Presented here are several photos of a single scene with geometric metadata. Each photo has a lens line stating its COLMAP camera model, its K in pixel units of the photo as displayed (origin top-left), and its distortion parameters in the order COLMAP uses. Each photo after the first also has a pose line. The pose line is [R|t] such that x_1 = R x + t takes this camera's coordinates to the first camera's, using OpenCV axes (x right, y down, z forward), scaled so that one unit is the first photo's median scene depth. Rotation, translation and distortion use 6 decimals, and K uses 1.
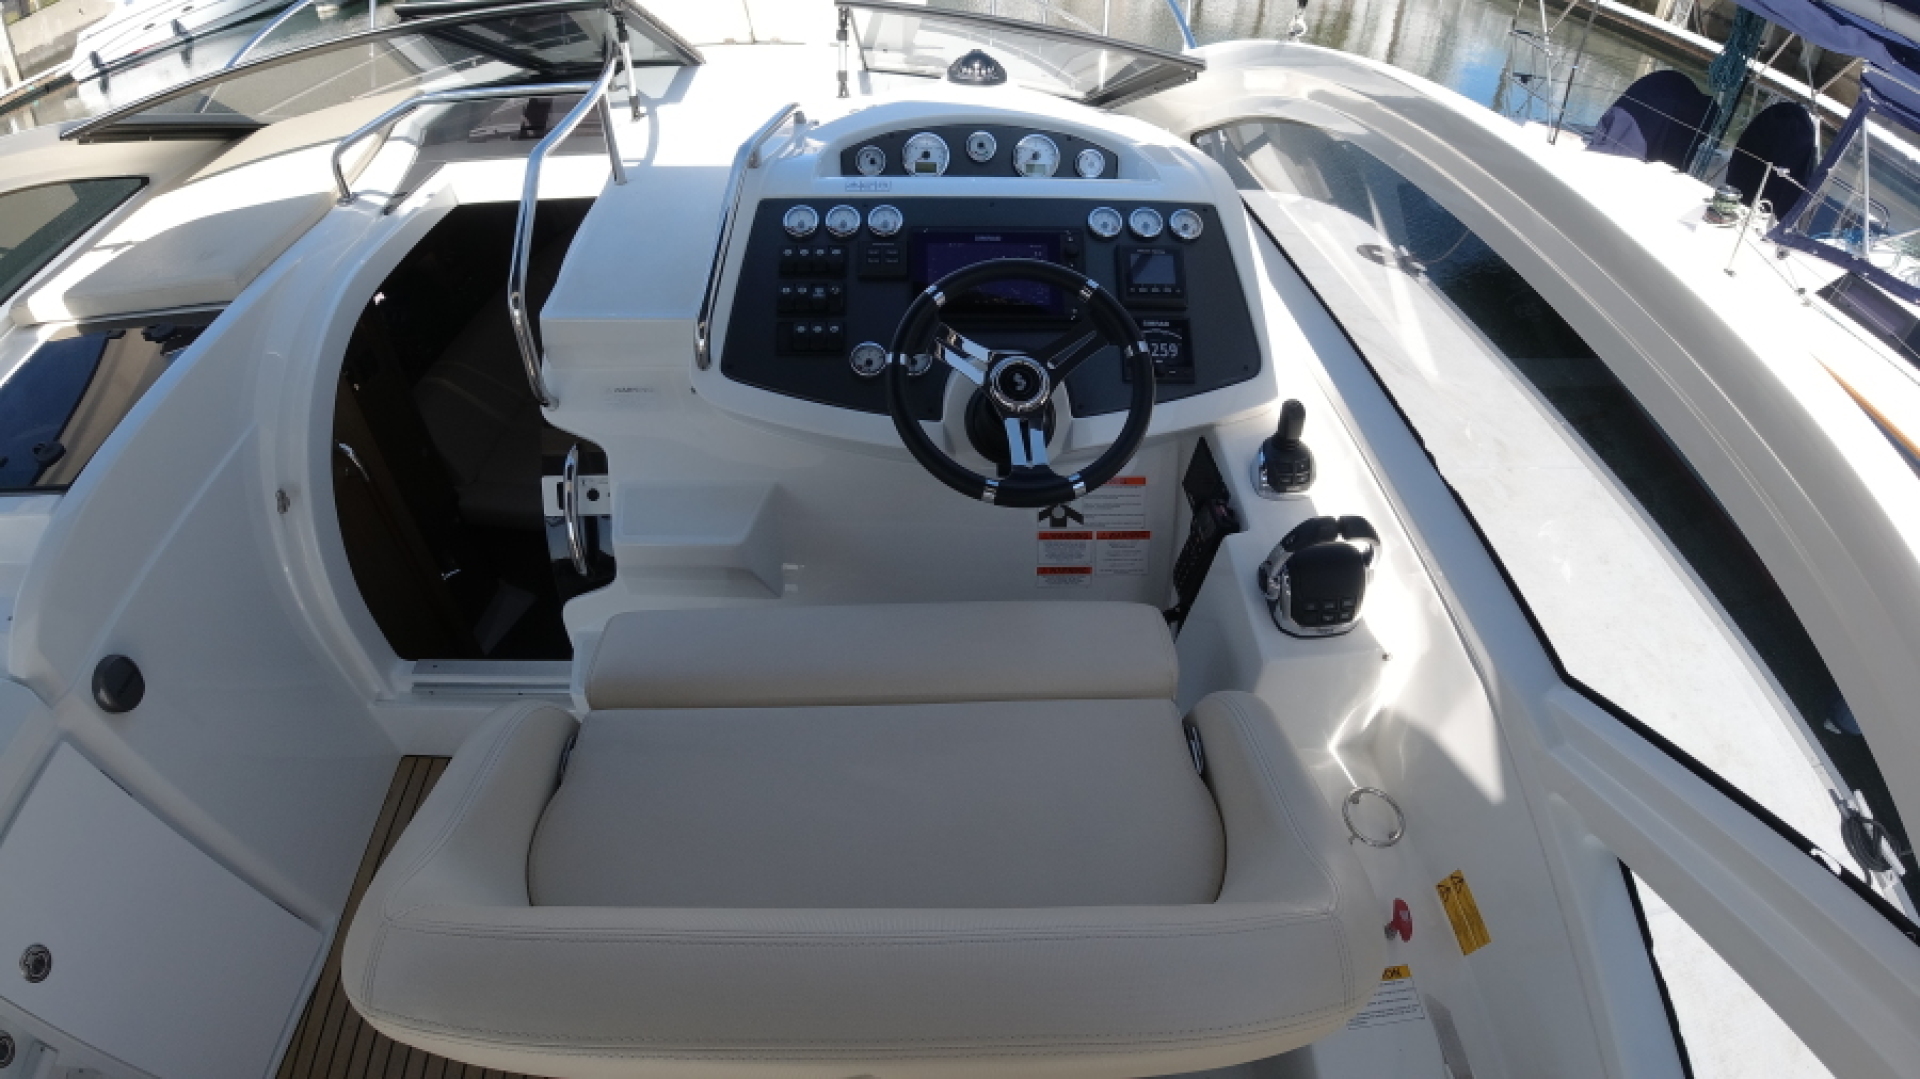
lens RADIAL K [[963.4, 0, 947.8], [0, 963.4, 501.1], [0, 0, 1]] dist [-0.067260, 0.000410]
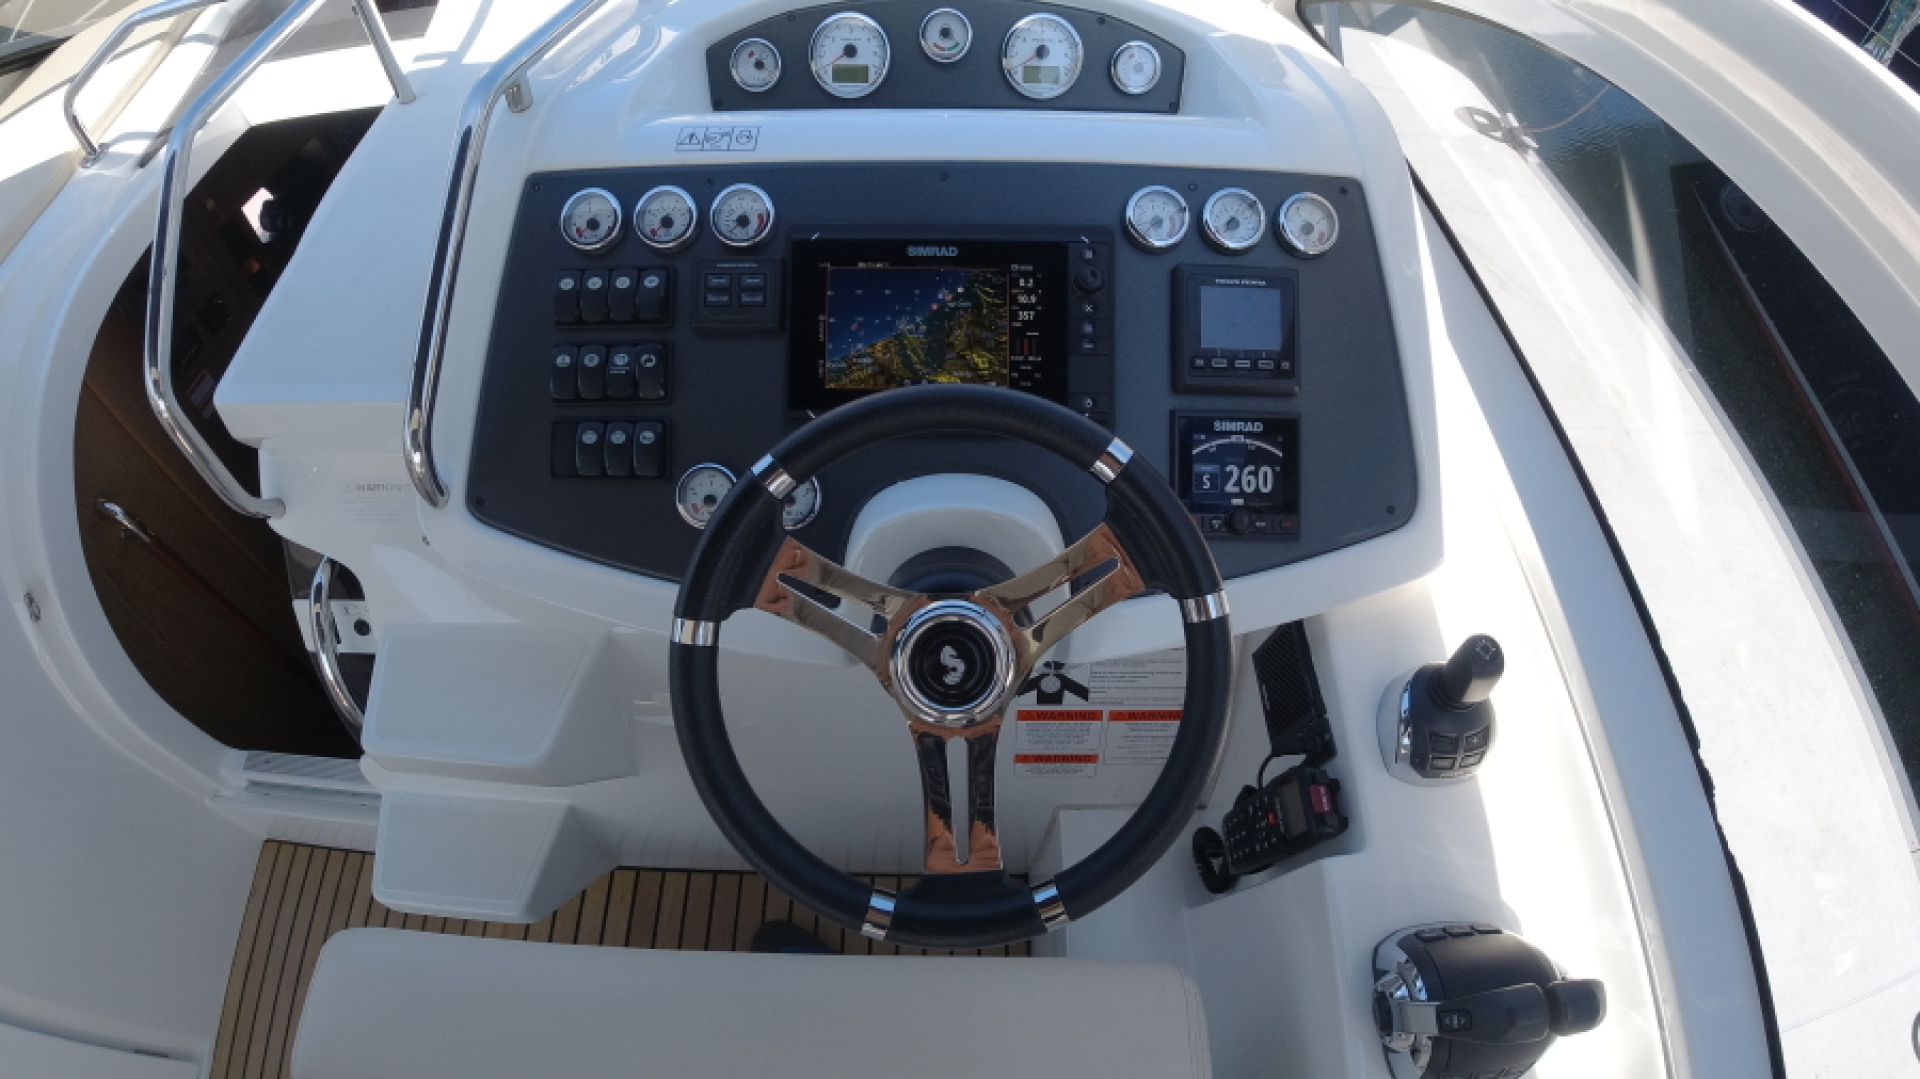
lens RADIAL K [[889.6, 0, 949.2], [0, 889.6, 534.8], [0, 0, 1]] dist [-0.105927, 0.001080]
pose [[0.998912, 0.023342, -0.040369, 0.072500], [-0.011982, 0.965118, 0.261543, -0.244235], [0.045066, -0.260774, 0.964347, 0.478598]]
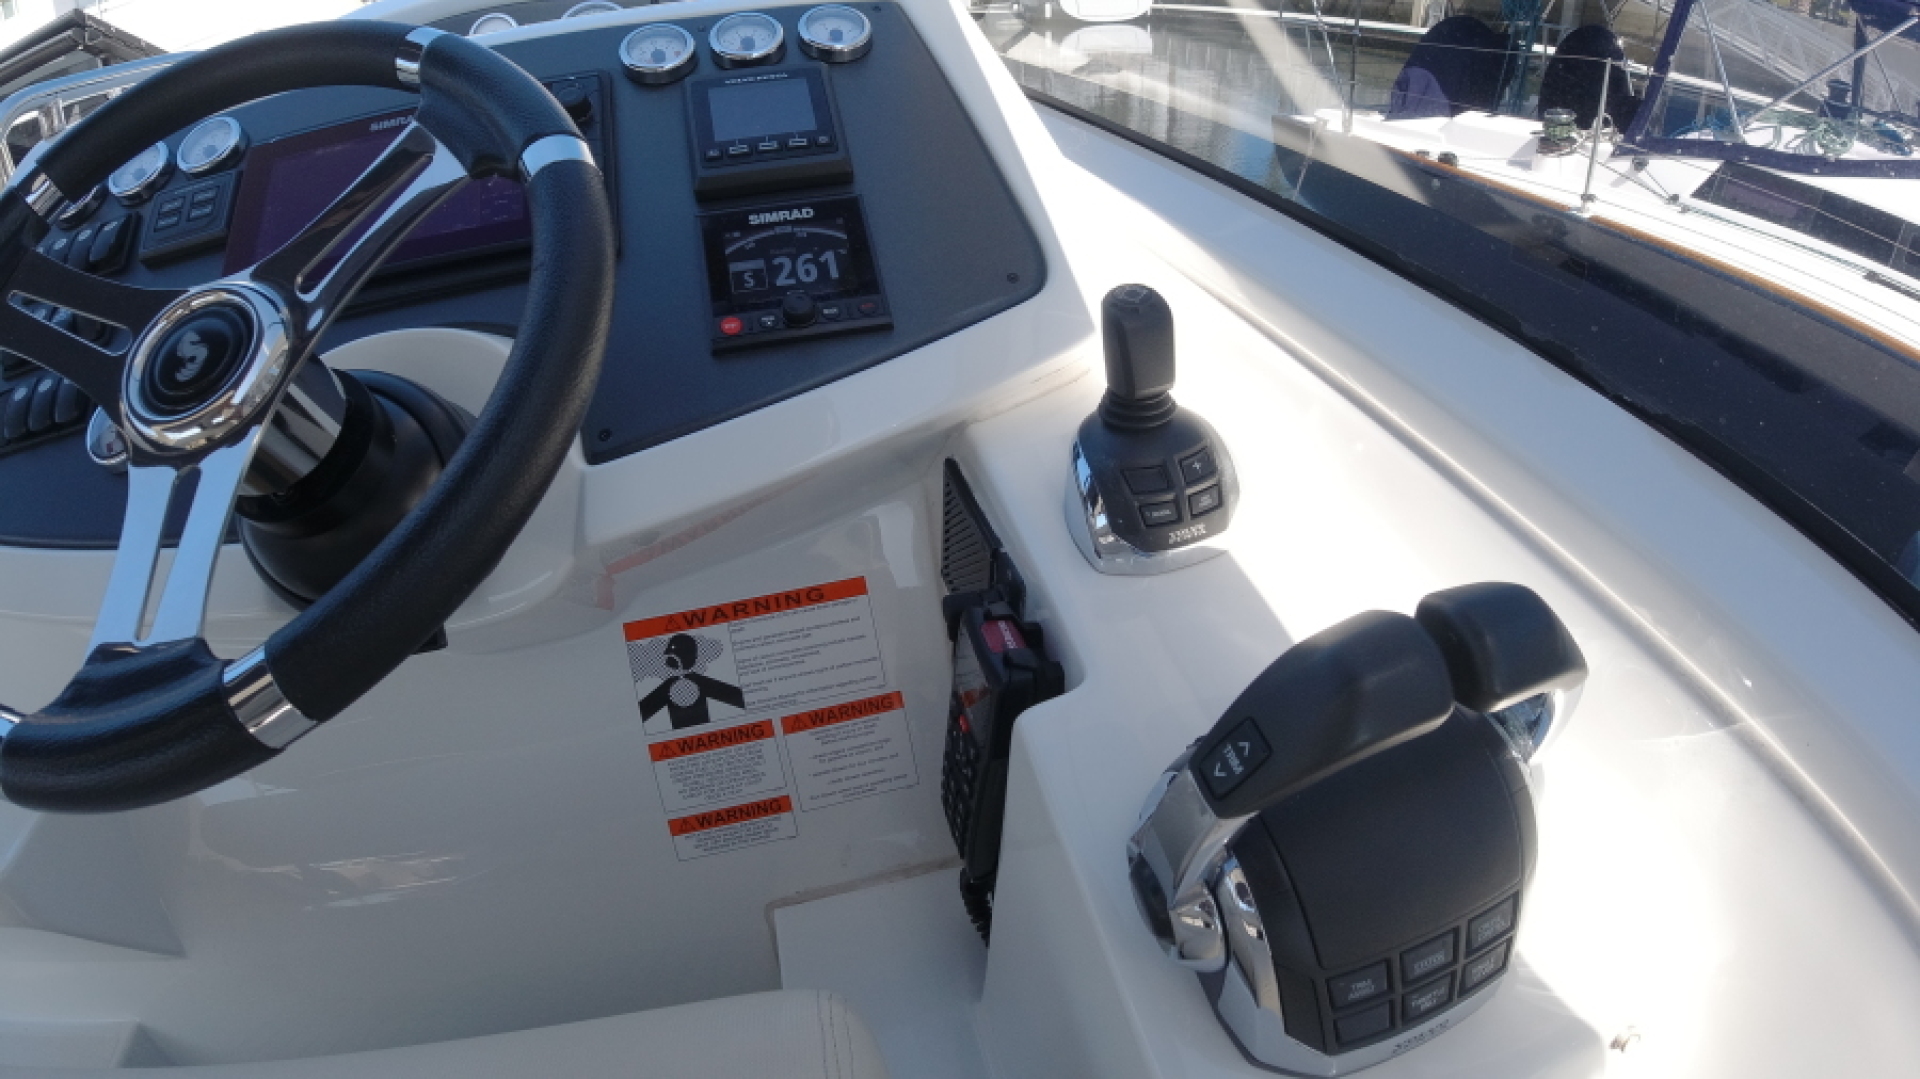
lens RADIAL K [[889.6, 0, 949.2], [0, 889.6, 534.8], [0, 0, 1]] dist [-0.105927, 0.001080]
pose [[0.974575, -0.192676, 0.114364, 0.210032], [0.201507, 0.976885, -0.071356, -0.006259], [-0.097971, 0.092587, 0.990873, 0.602411]]
